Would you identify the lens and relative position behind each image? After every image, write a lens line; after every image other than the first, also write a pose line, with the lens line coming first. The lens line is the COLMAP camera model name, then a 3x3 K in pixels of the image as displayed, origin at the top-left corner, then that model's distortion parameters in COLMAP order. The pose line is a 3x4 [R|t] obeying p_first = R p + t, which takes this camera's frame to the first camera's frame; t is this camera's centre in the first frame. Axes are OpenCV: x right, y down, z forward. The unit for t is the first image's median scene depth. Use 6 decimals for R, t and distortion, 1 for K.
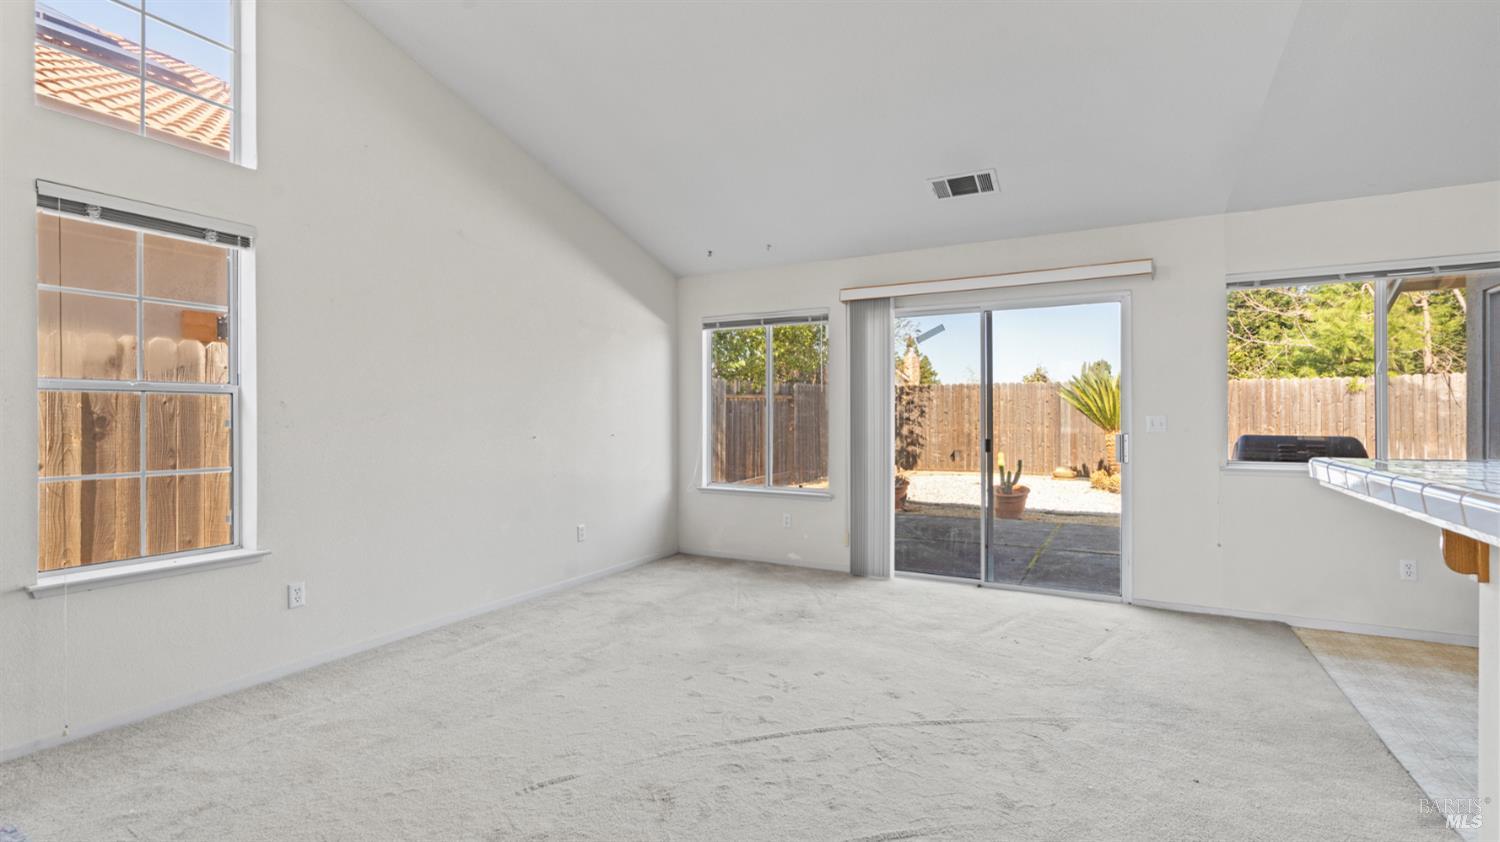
lens RADIAL K [[672.5, 0, 753.0], [0, 672.5, 418.3], [0, 0, 1]] dist [-0.000065, 0.000811]
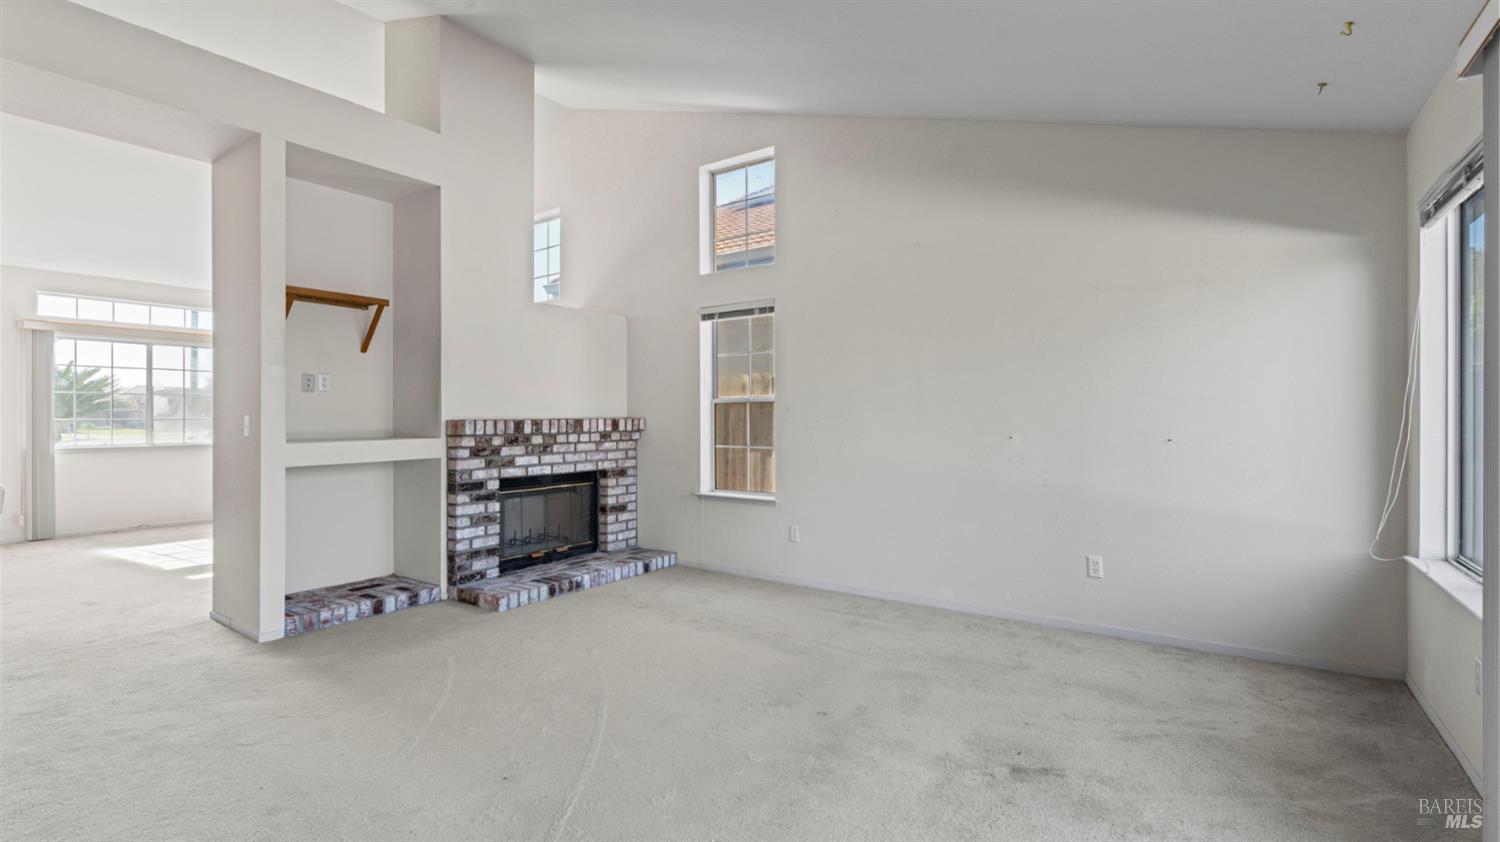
lens RADIAL K [[672.5, 0, 753.0], [0, 672.5, 418.3], [0, 0, 1]] dist [-0.000065, 0.000811]
pose [[-0.112516, 0.011456, -0.993584, 0.749347], [0.013010, 0.999865, 0.010055, -0.012476], [0.993565, -0.011795, -0.112650, 0.973138]]
